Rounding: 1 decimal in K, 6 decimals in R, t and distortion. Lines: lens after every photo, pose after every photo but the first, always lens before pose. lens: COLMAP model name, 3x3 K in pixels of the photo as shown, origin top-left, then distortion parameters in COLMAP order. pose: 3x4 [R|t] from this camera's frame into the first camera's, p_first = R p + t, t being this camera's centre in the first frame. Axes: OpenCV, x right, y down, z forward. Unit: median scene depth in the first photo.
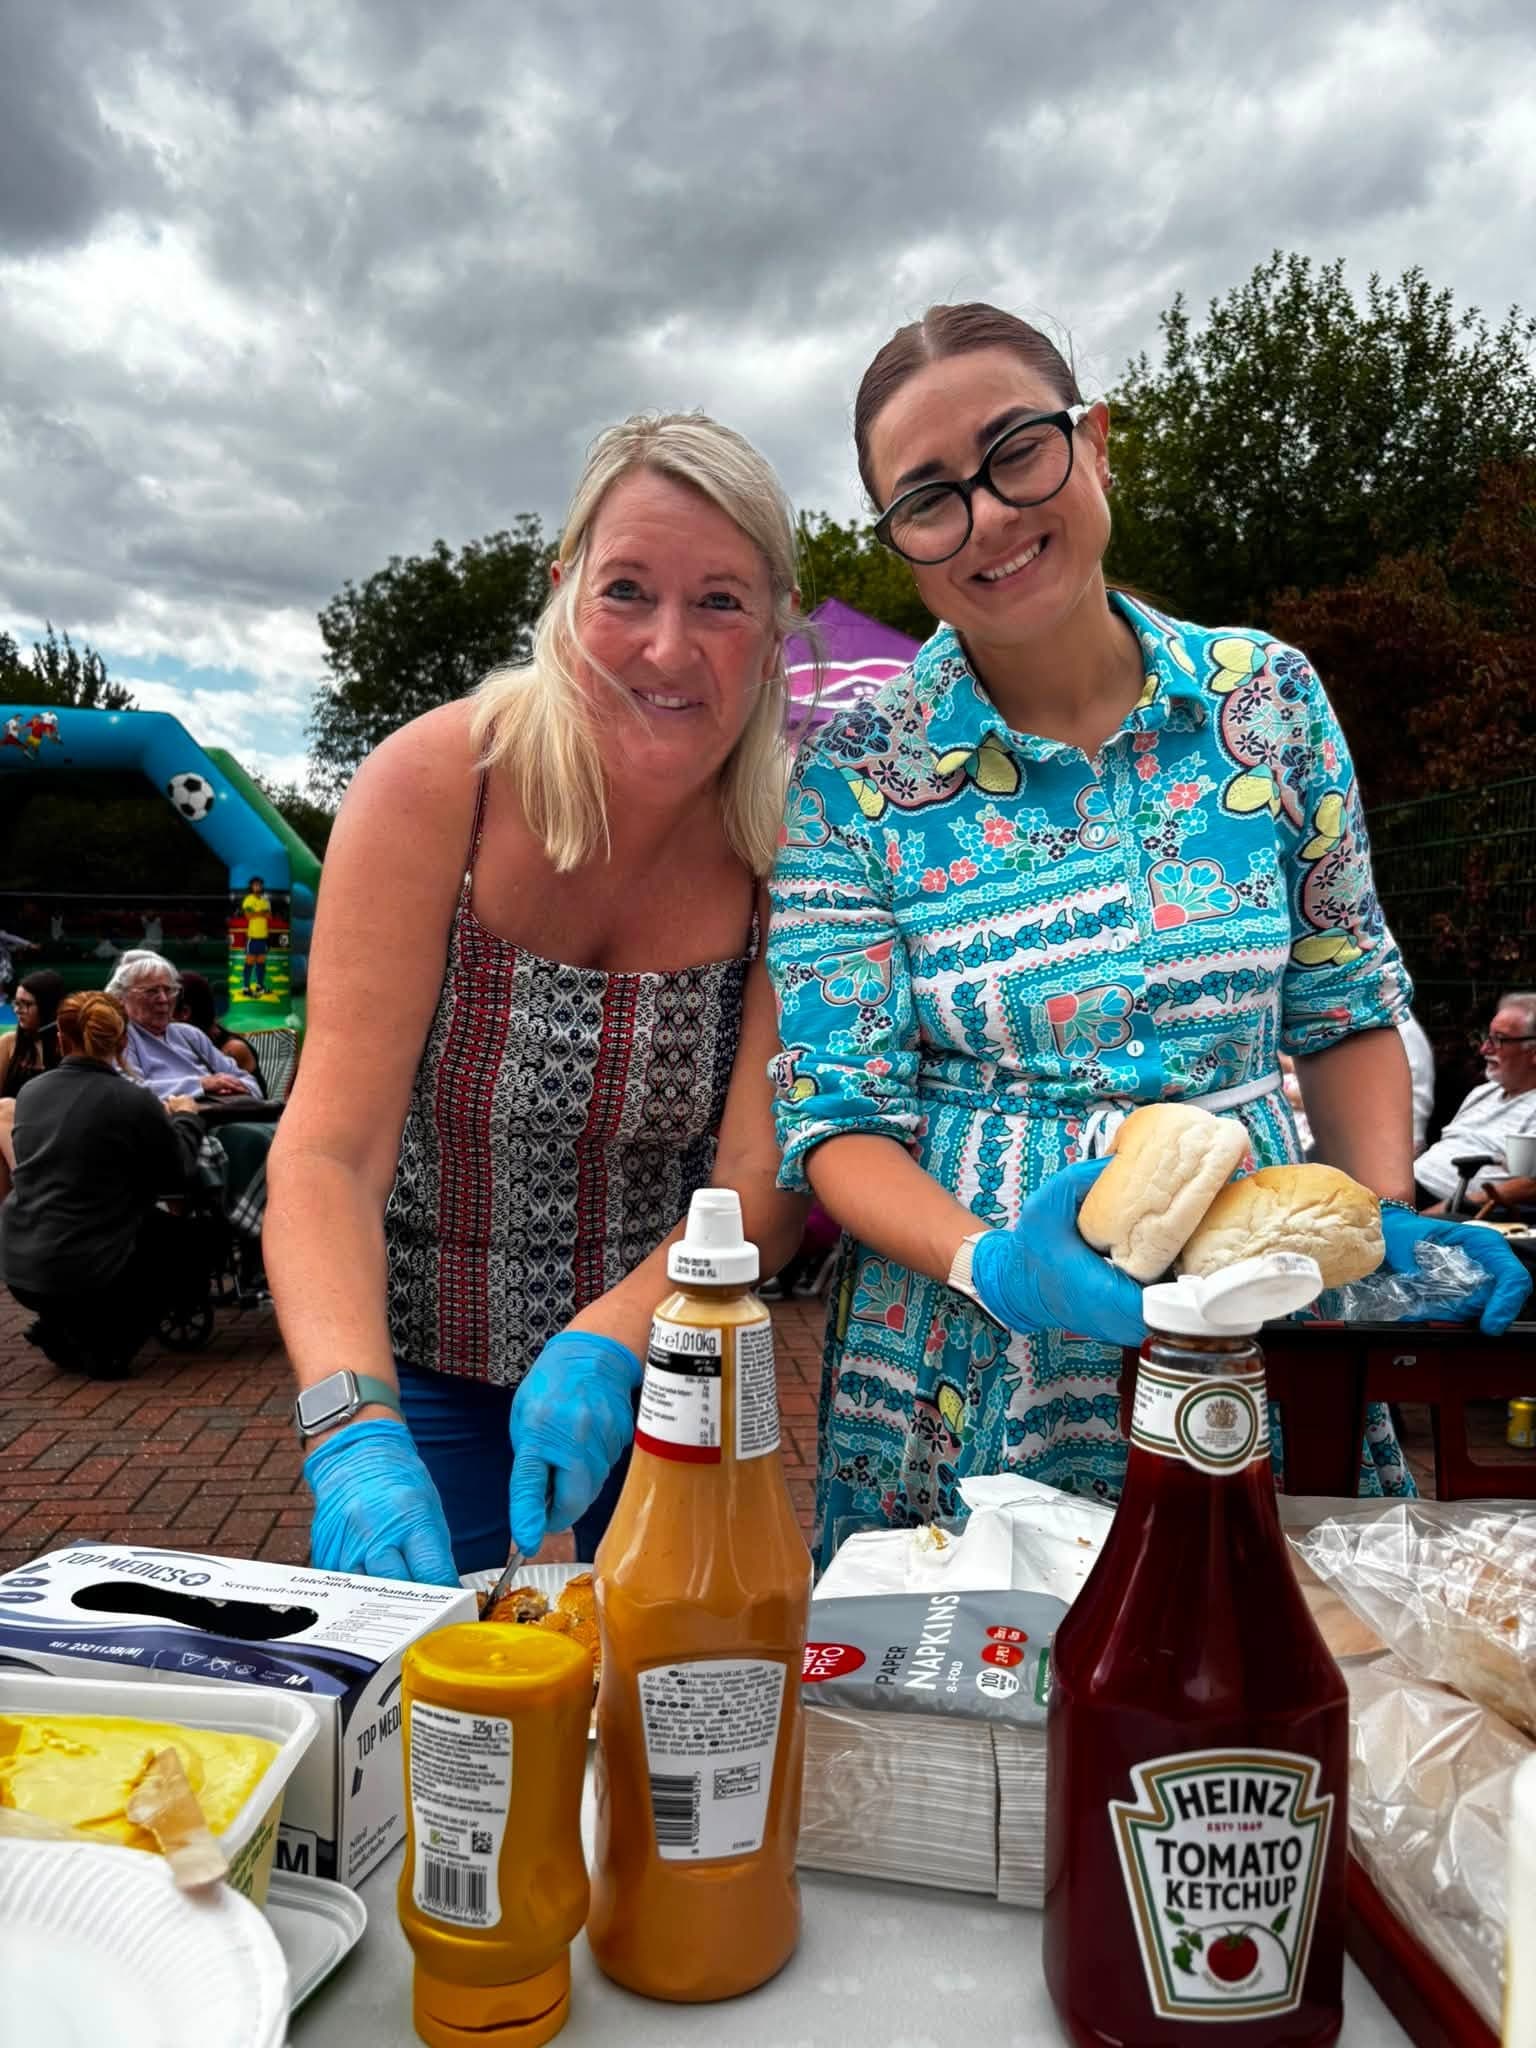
lens RADIAL K [[1524.0, 0, 768.0], [0, 1524.0, 1024.0], [0, 0, 1]] dist [0.016760, 0.002156]
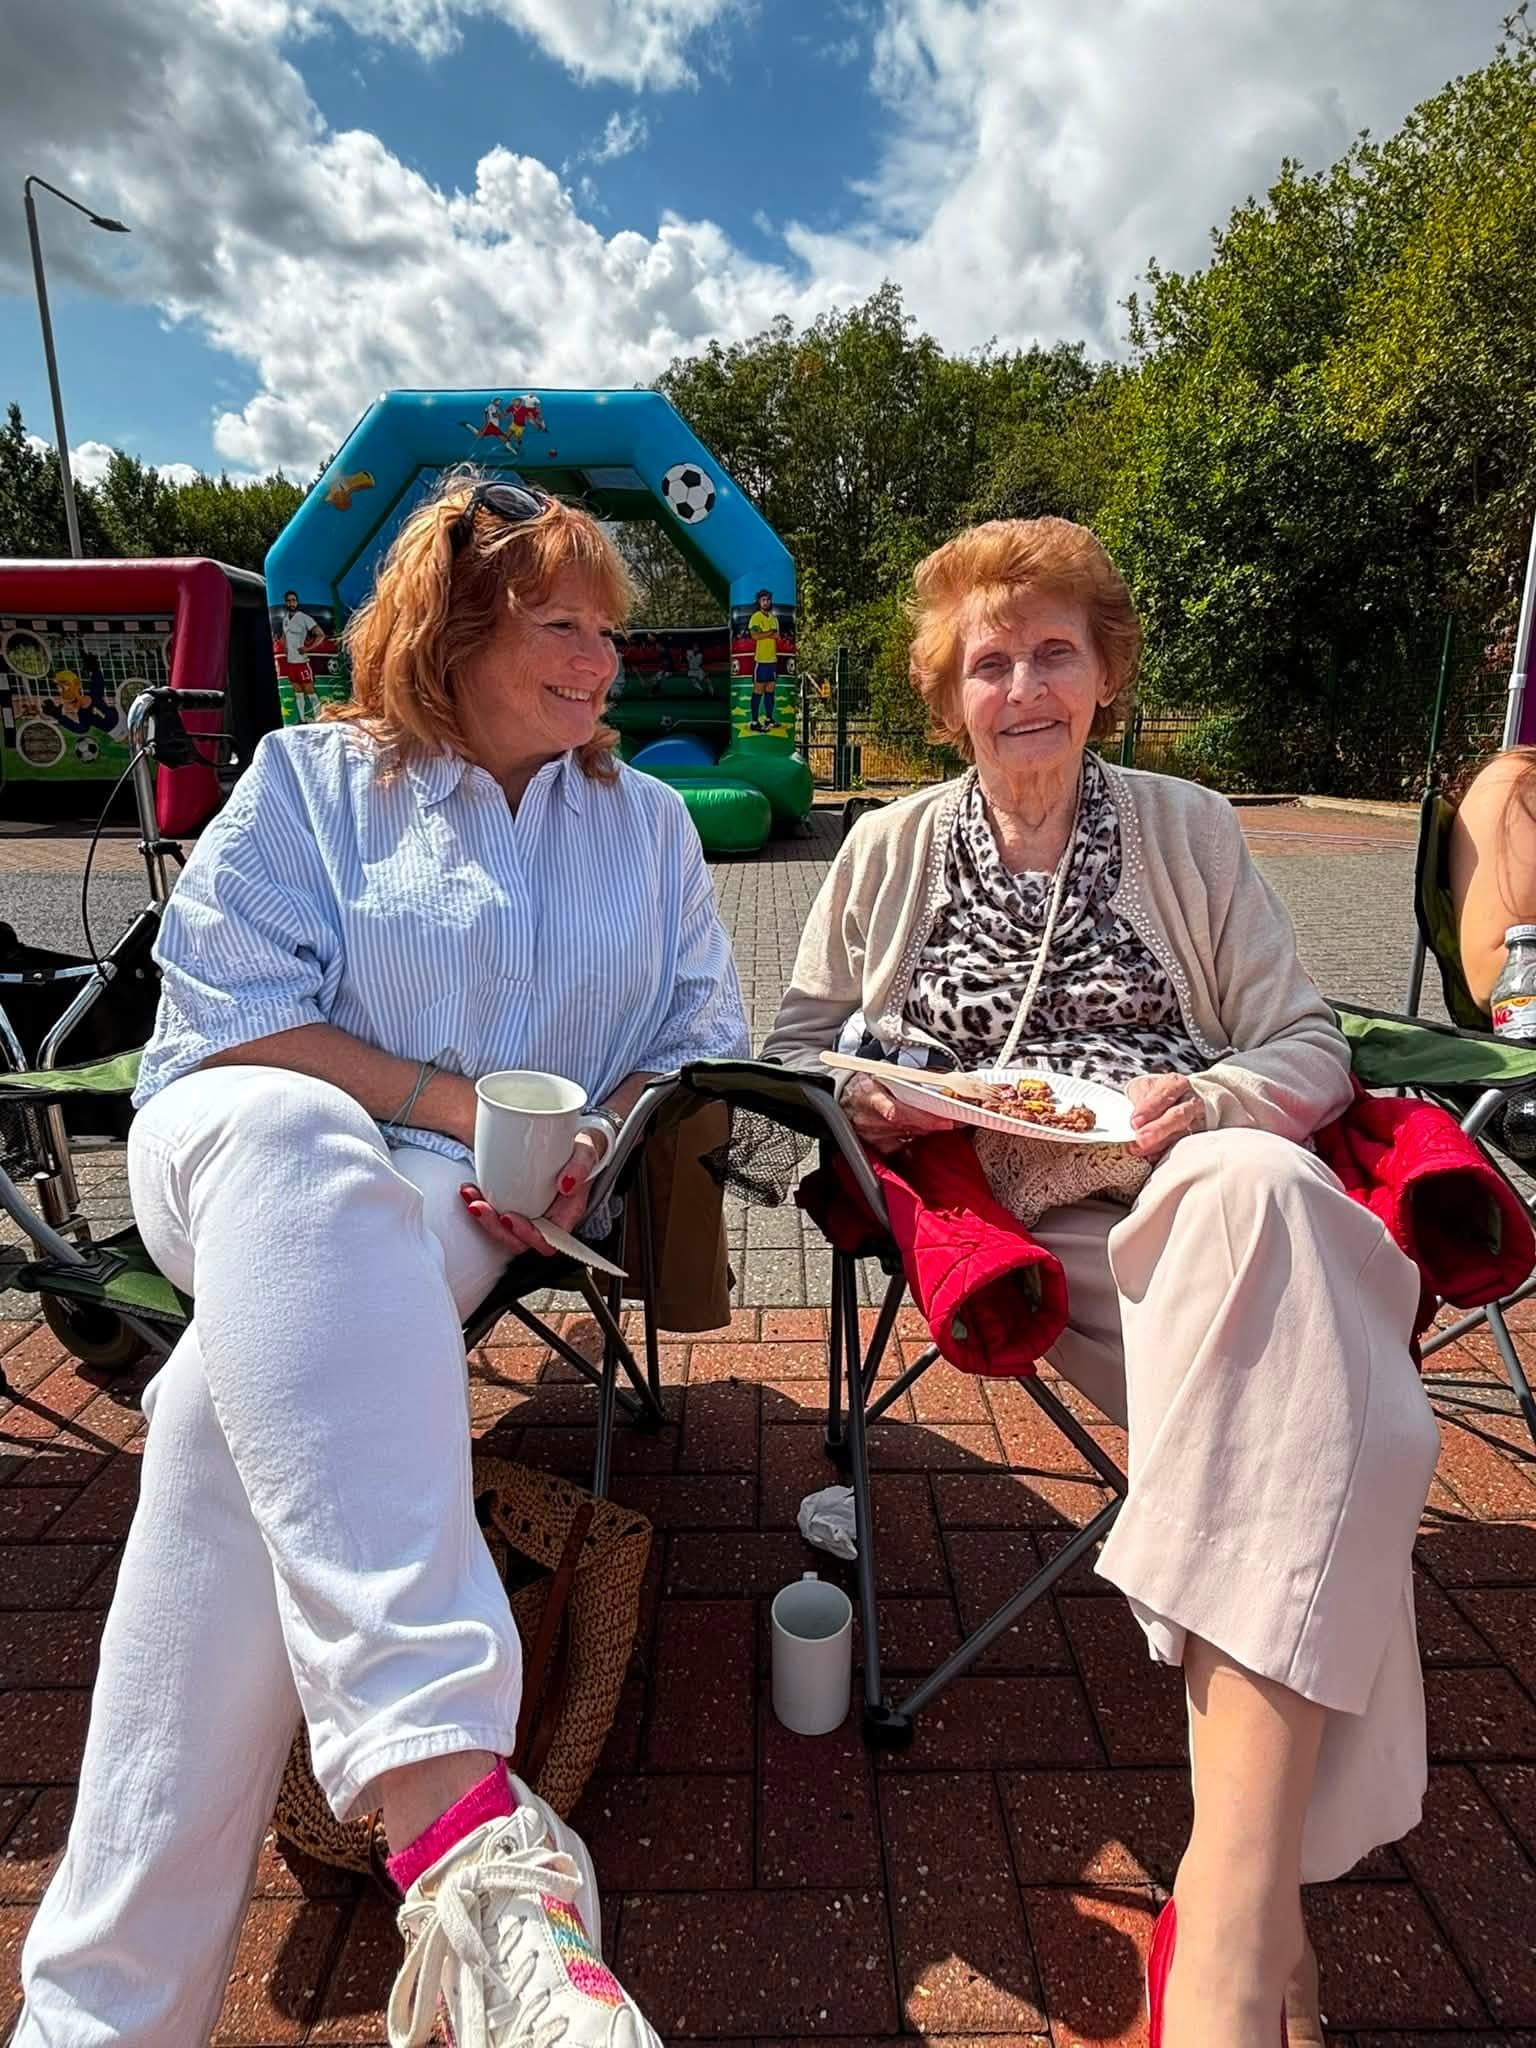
lens RADIAL K [[1074.9, 0, 768.0], [0, 1074.9, 1024.0], [0, 0, 1]] dist [0.007559, -0.008697]
pose [[0.993753, 0.015126, -0.110570, -0.074552], [0.010479, 0.973747, 0.227390, 0.001803], [0.111107, -0.227128, 0.967506, 0.098339]]
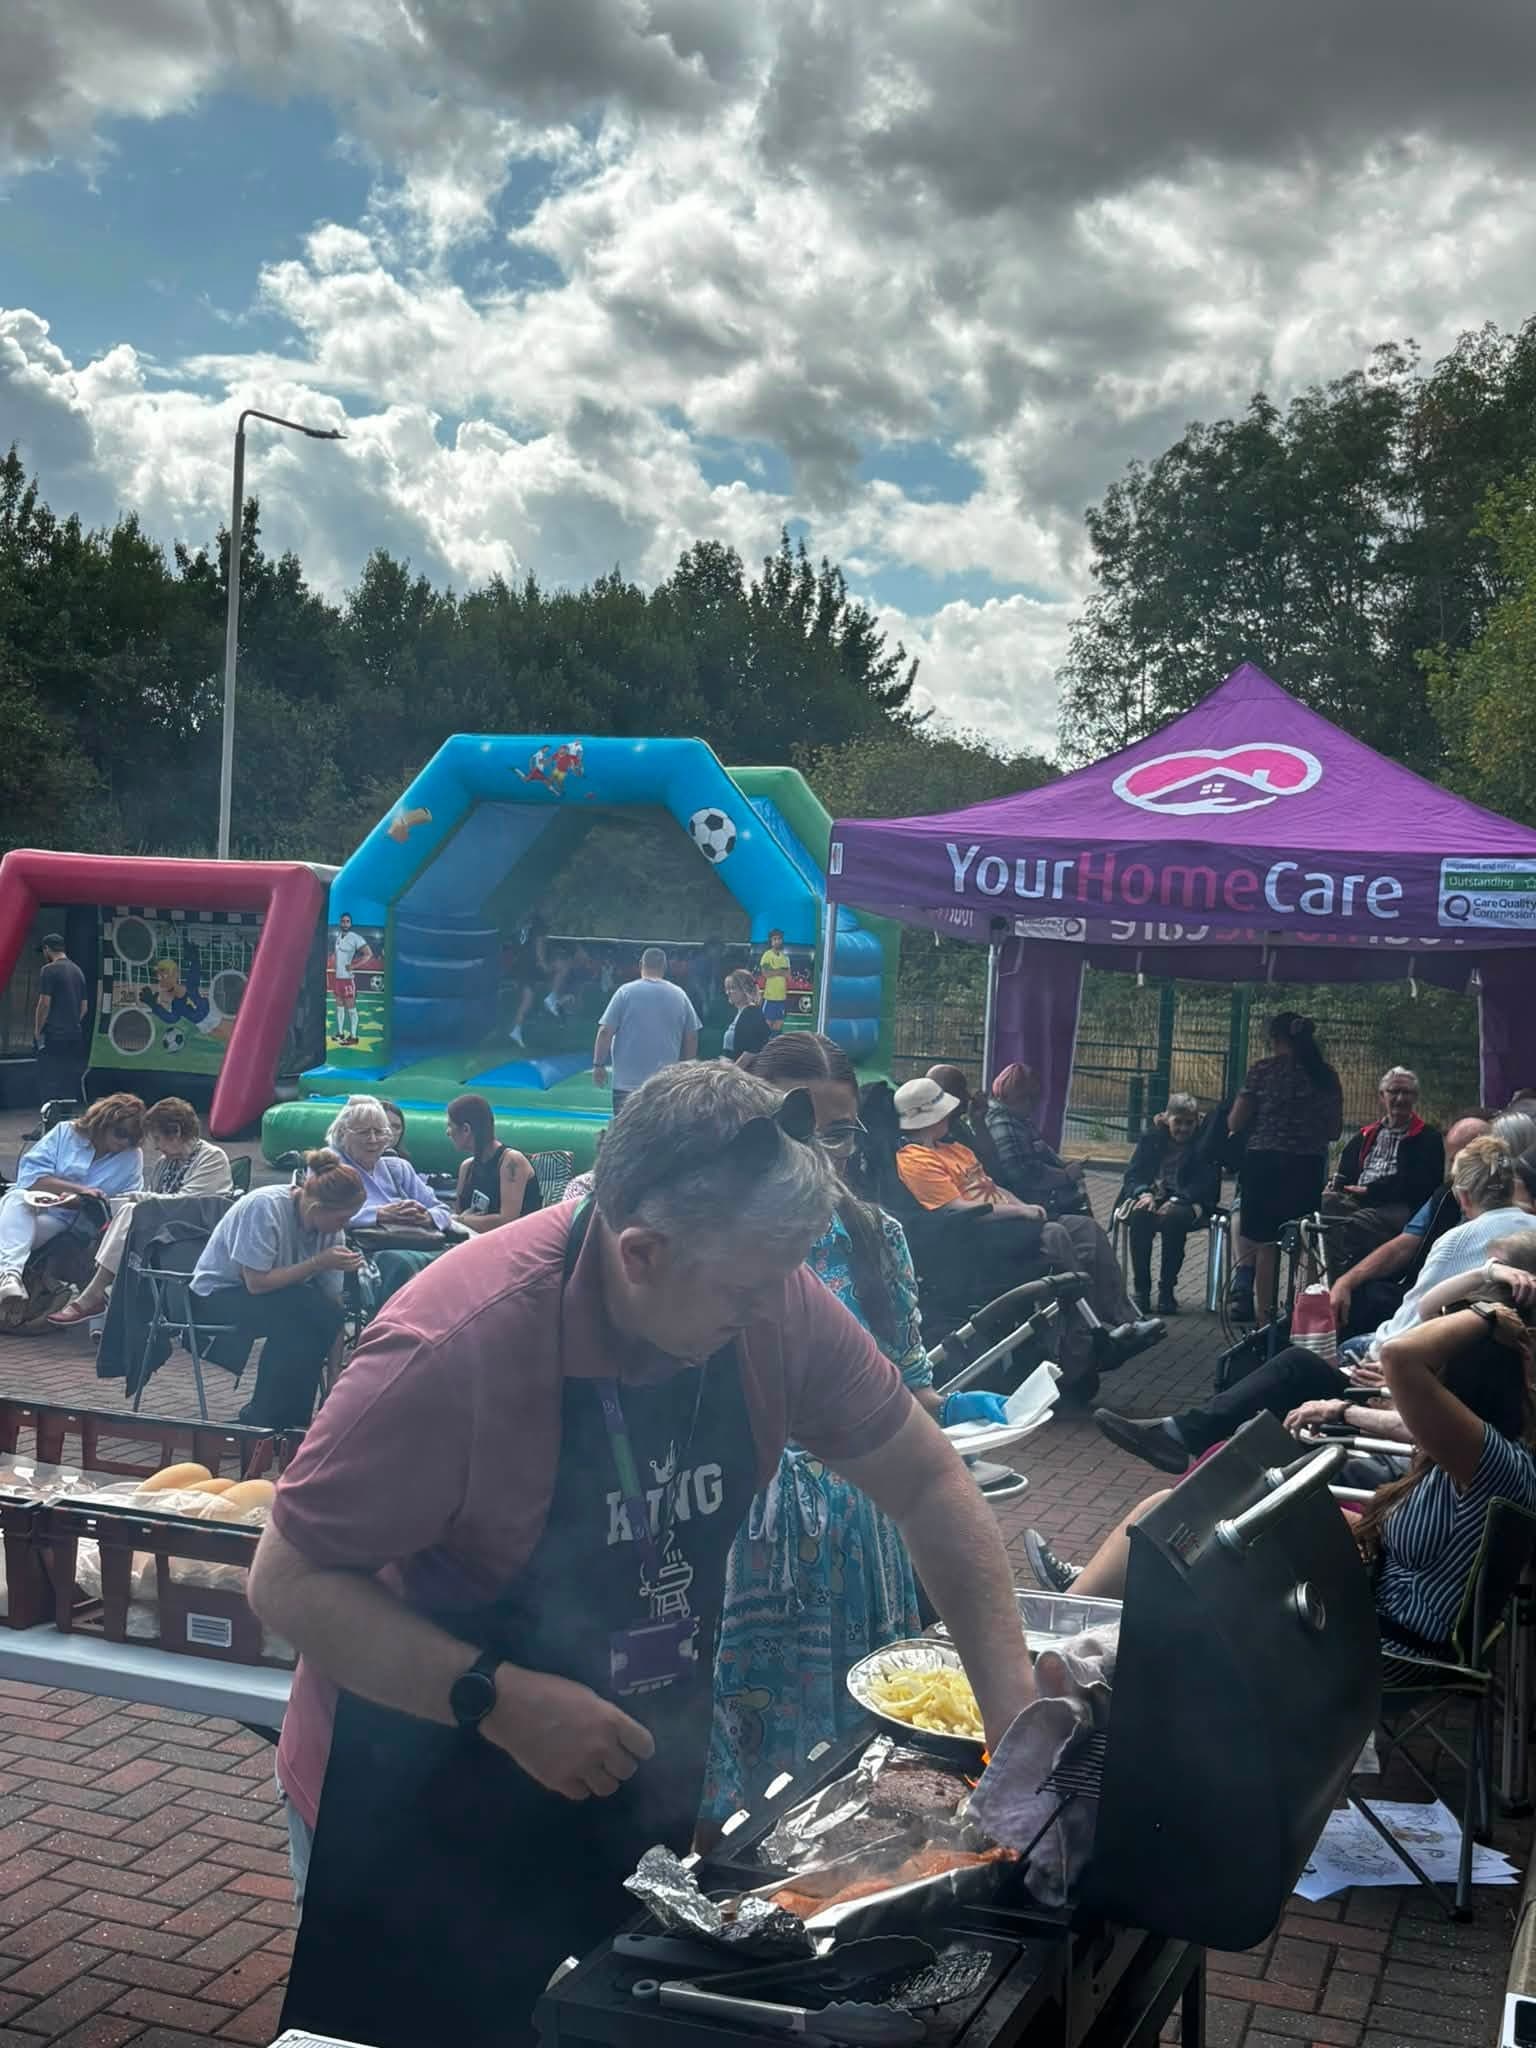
lens RADIAL K [[2297.8, 0, 751.6], [0, 2297.8, 1058.4], [0, 0, 1]] dist [0.043655, -0.016568]
pose [[0.892708, 0.047389, -0.448136, 0.066960], [-0.049375, 0.998754, 0.007258, -0.009315], [0.447922, 0.015647, 0.893936, -0.044967]]
